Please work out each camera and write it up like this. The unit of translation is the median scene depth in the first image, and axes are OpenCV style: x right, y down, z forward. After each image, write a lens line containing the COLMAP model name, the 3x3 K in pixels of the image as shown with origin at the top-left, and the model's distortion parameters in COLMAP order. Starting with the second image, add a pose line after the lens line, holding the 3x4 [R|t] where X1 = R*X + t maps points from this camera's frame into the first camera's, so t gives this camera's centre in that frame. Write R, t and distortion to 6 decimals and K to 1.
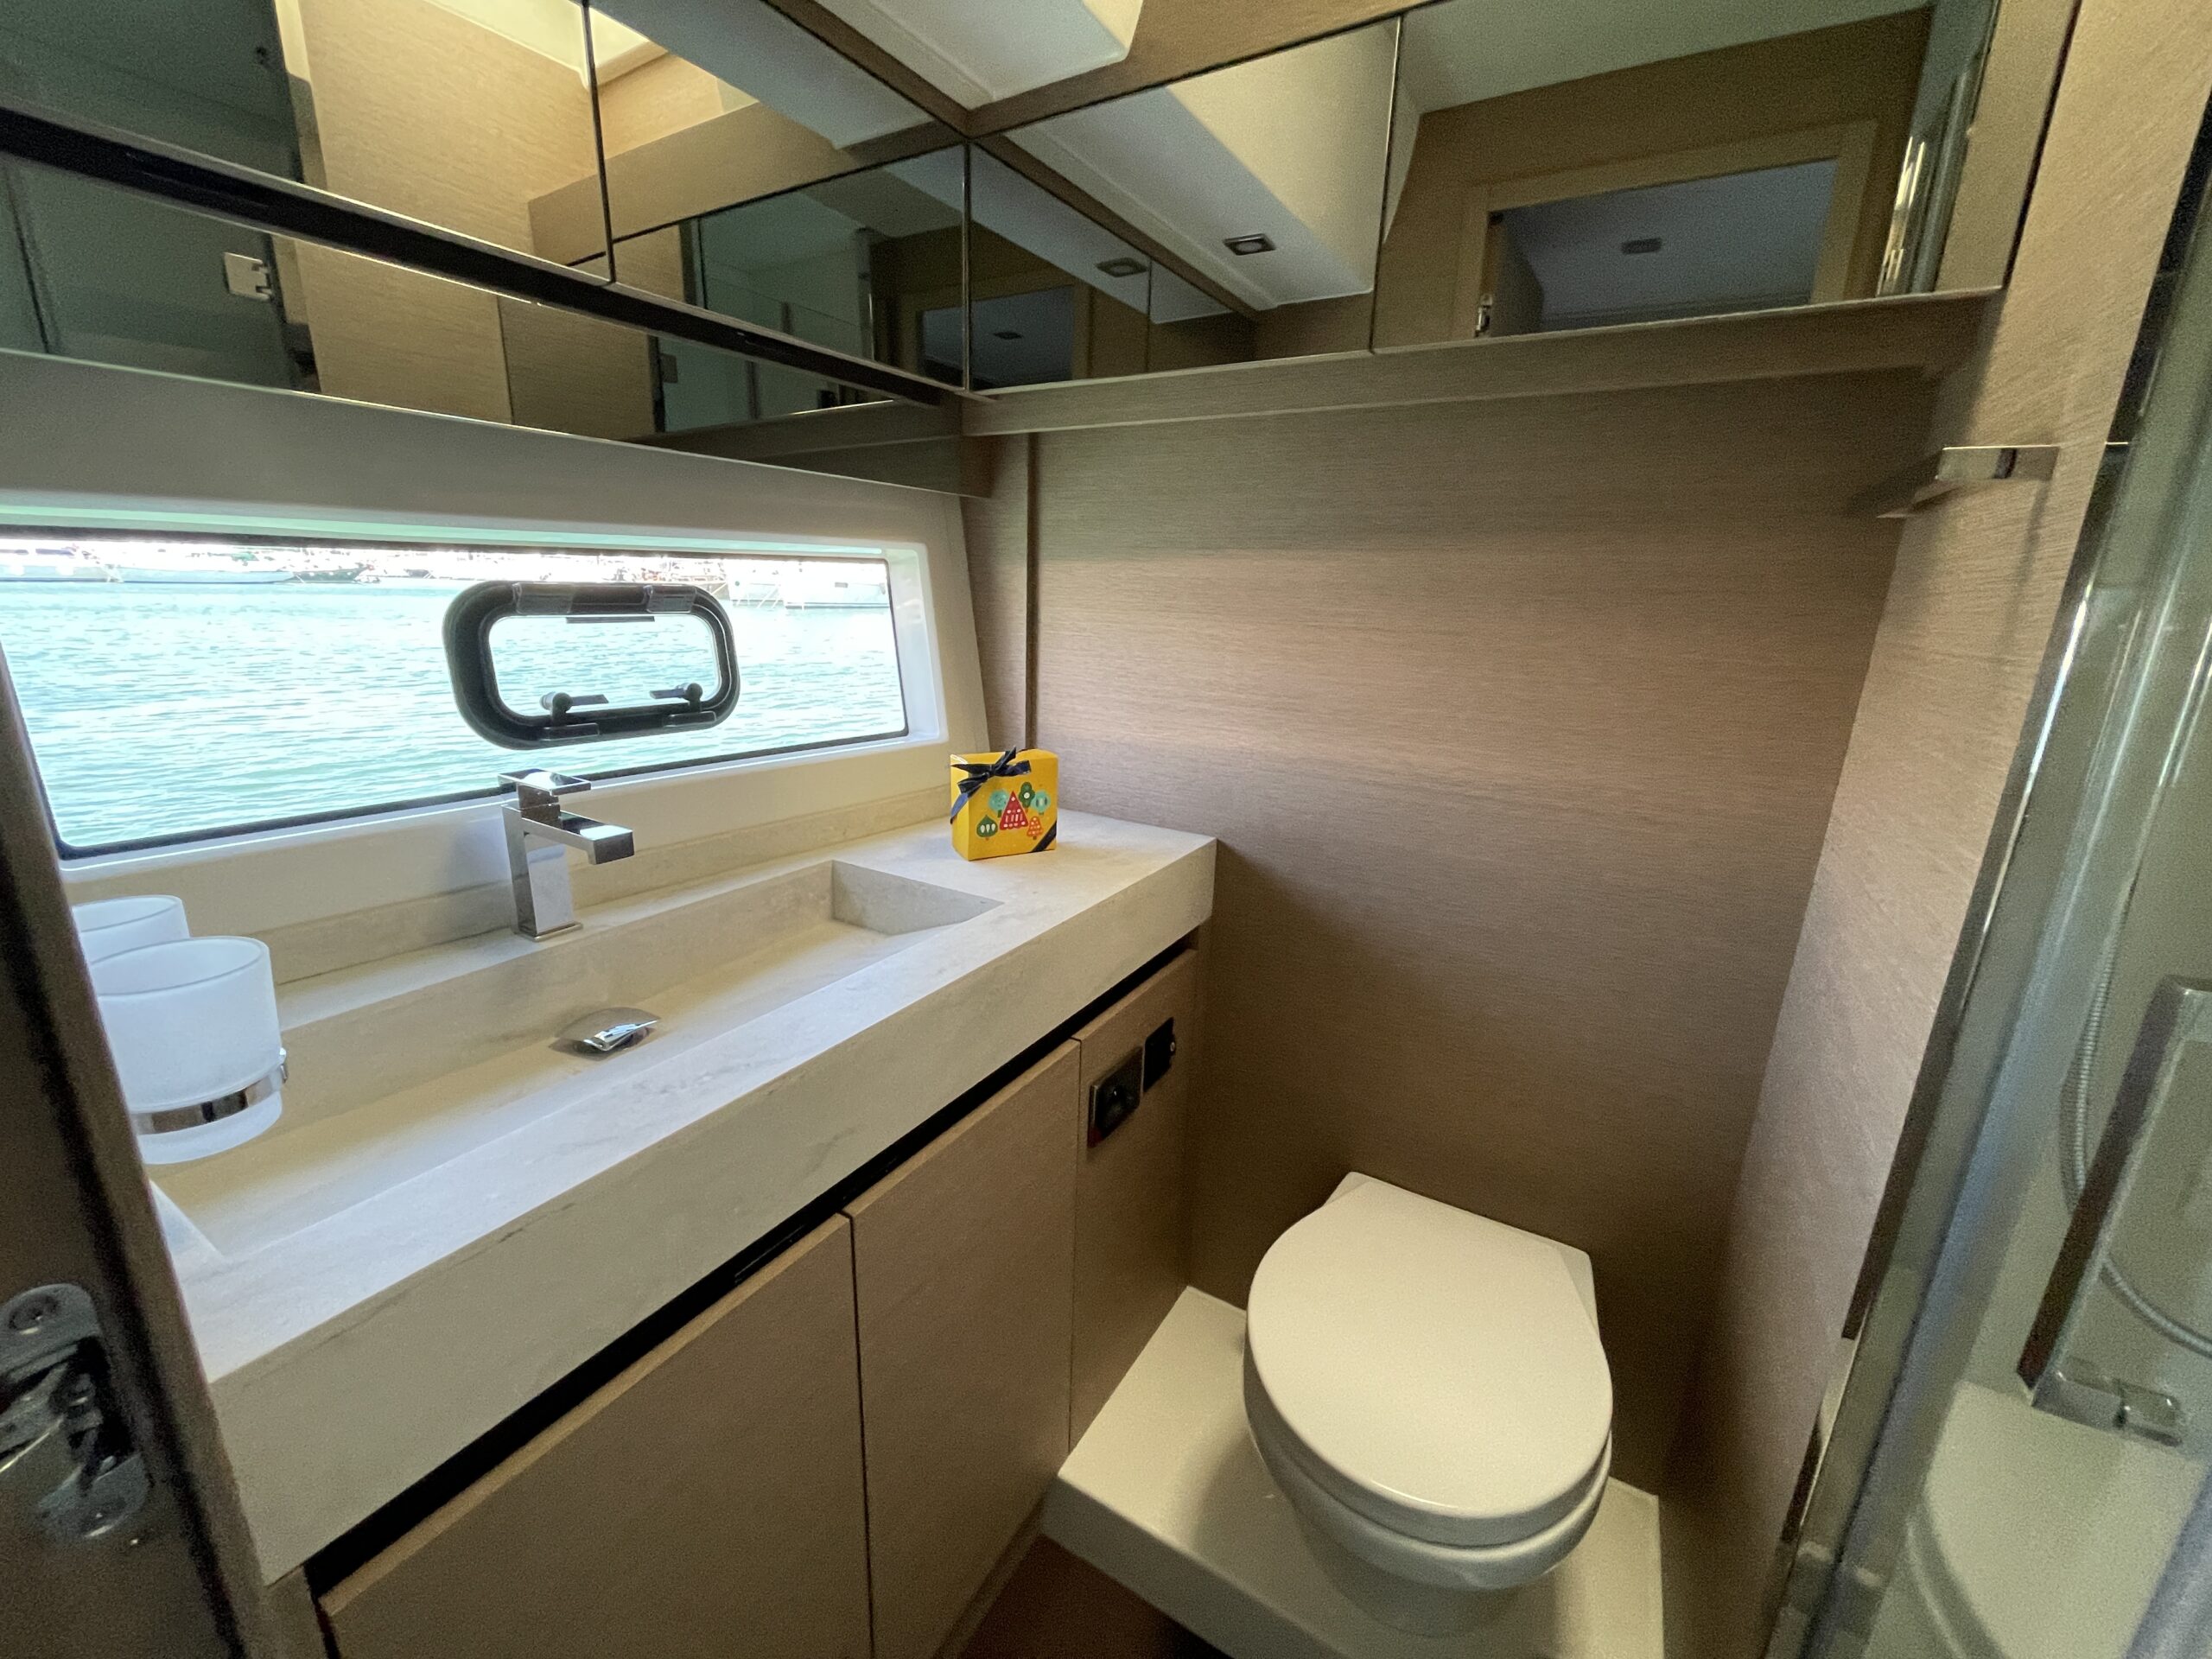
lens RADIAL K [[901.9, 0, 1095.6], [0, 901.9, 831.6], [0, 0, 1]] dist [-0.001821, -0.000270]
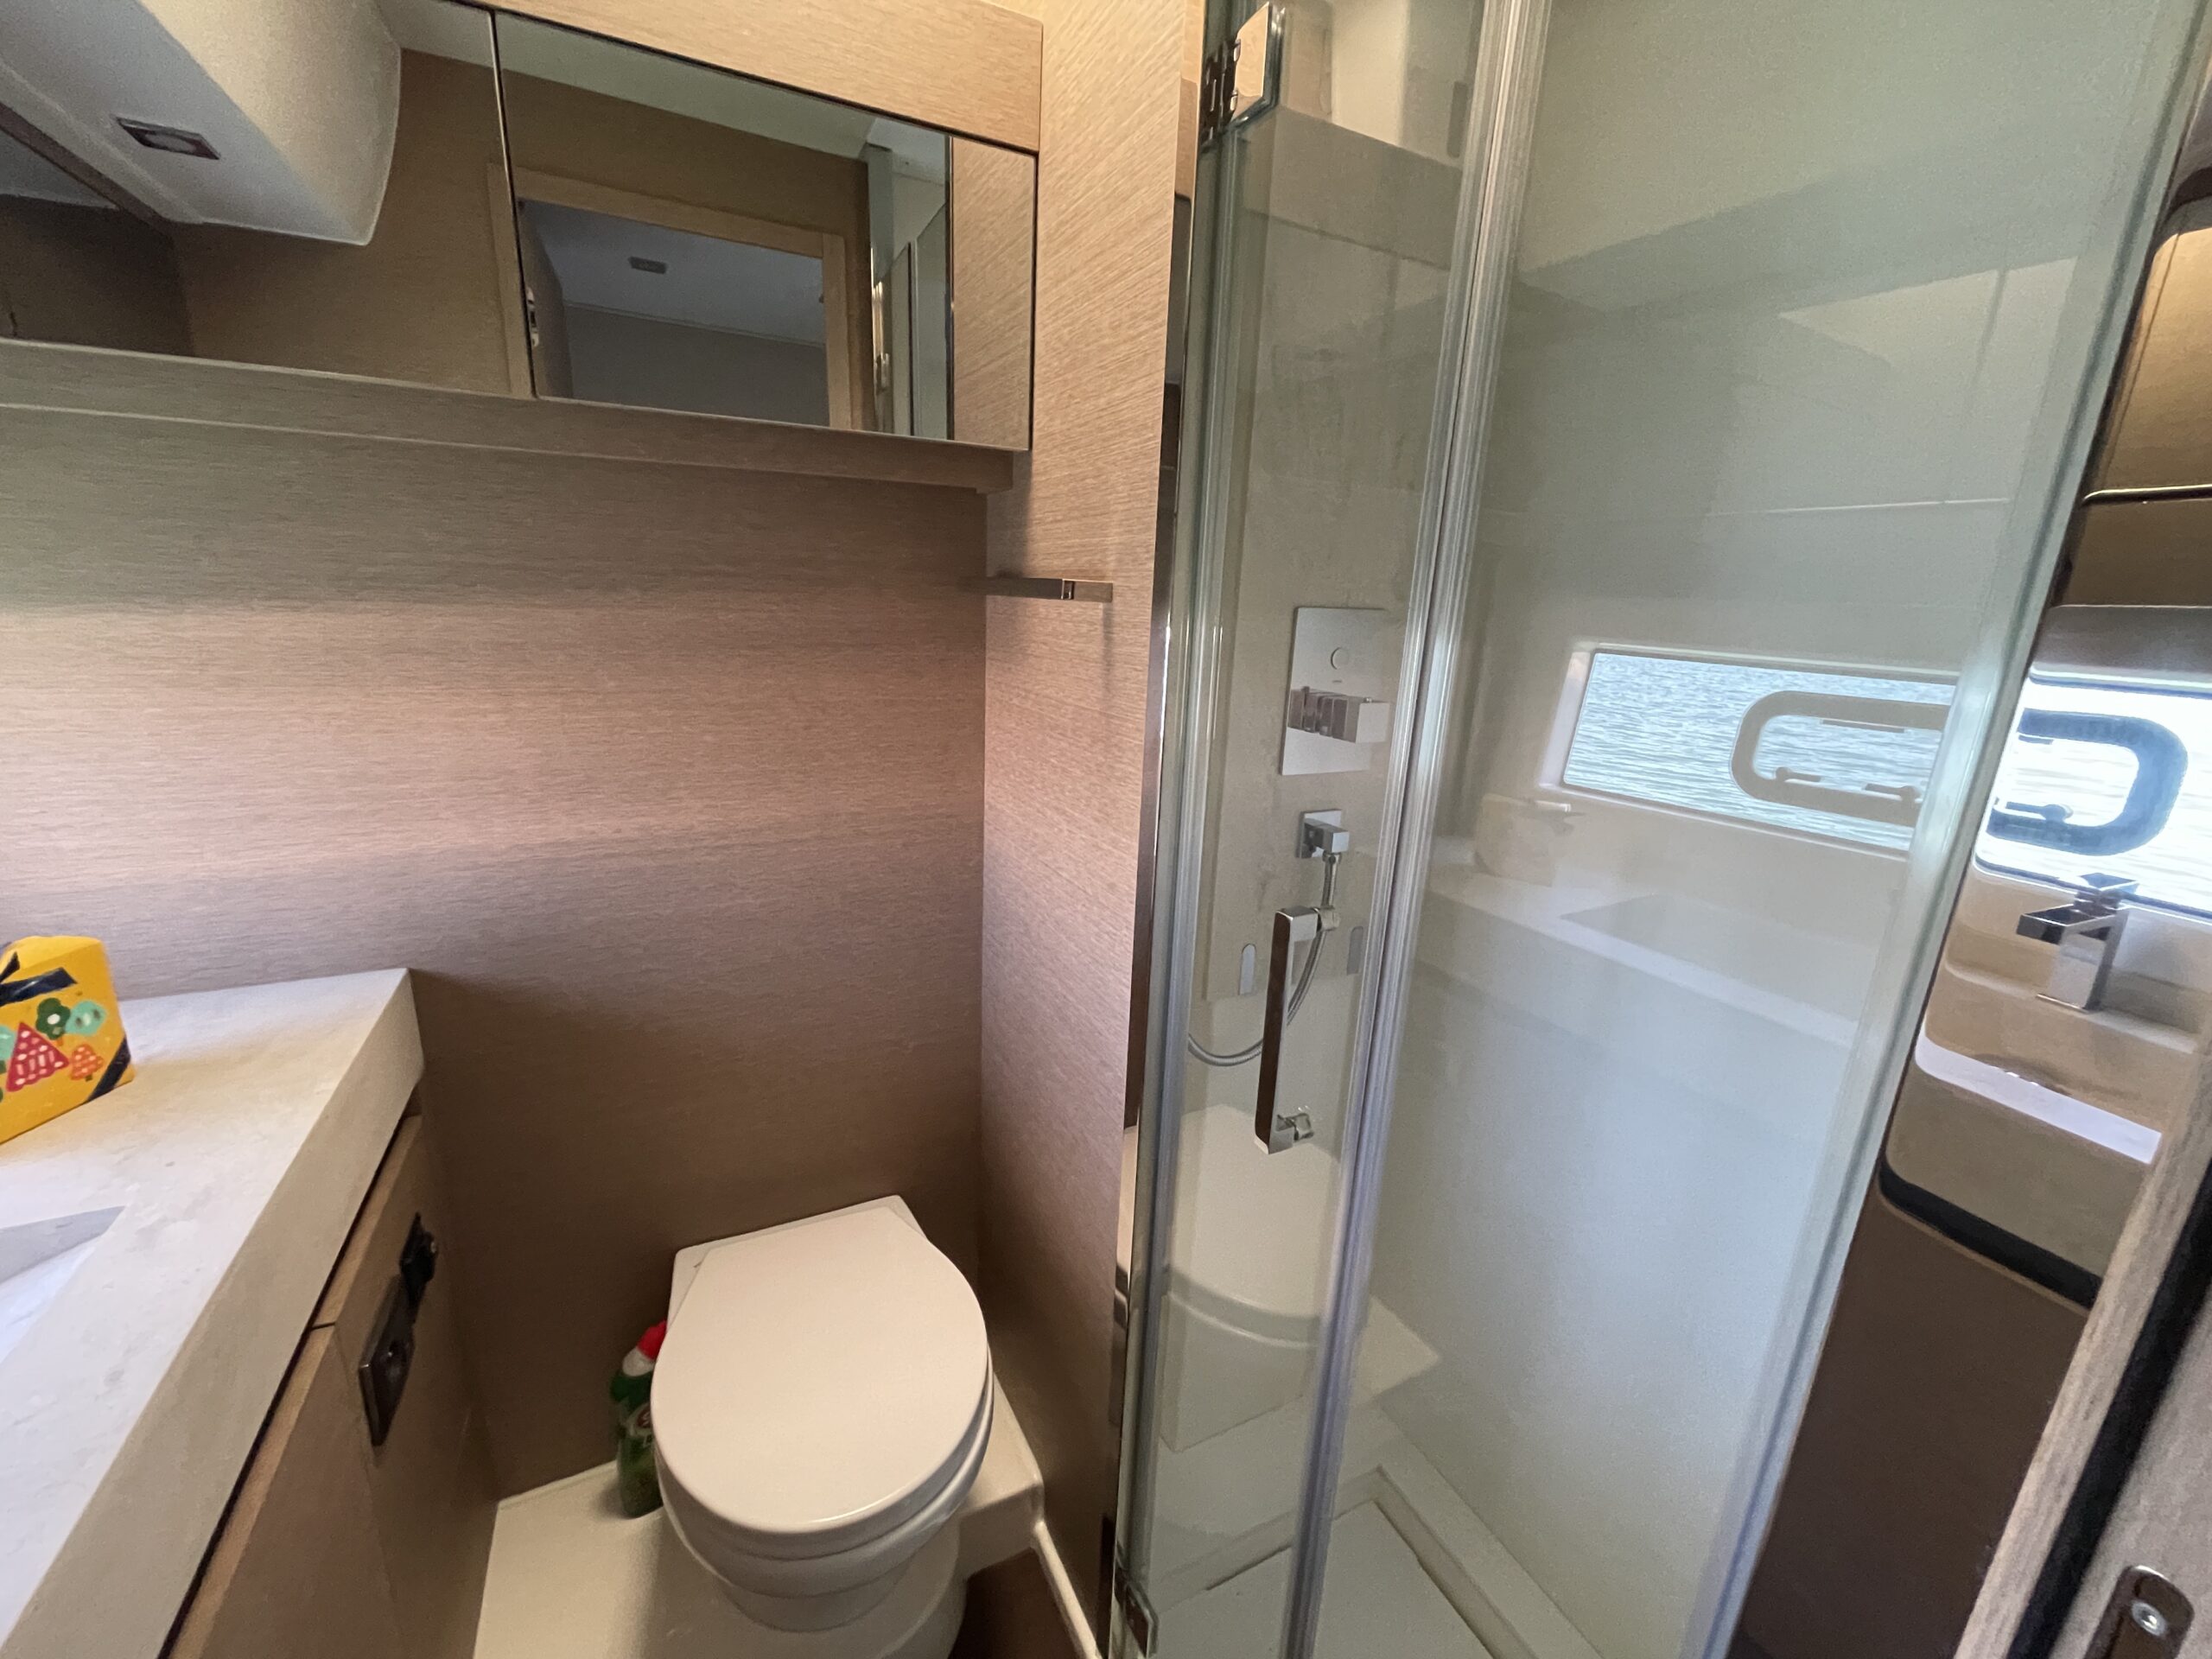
lens RADIAL K [[901.9, 0, 1102.8], [0, 901.9, 825.3], [0, 0, 1]] dist [-0.001821, -0.000270]
pose [[0.530878, -0.226829, 0.816527, -0.157889], [0.194827, 0.970373, 0.142897, -0.110084], [-0.824749, 0.083221, 0.559342, 0.068041]]
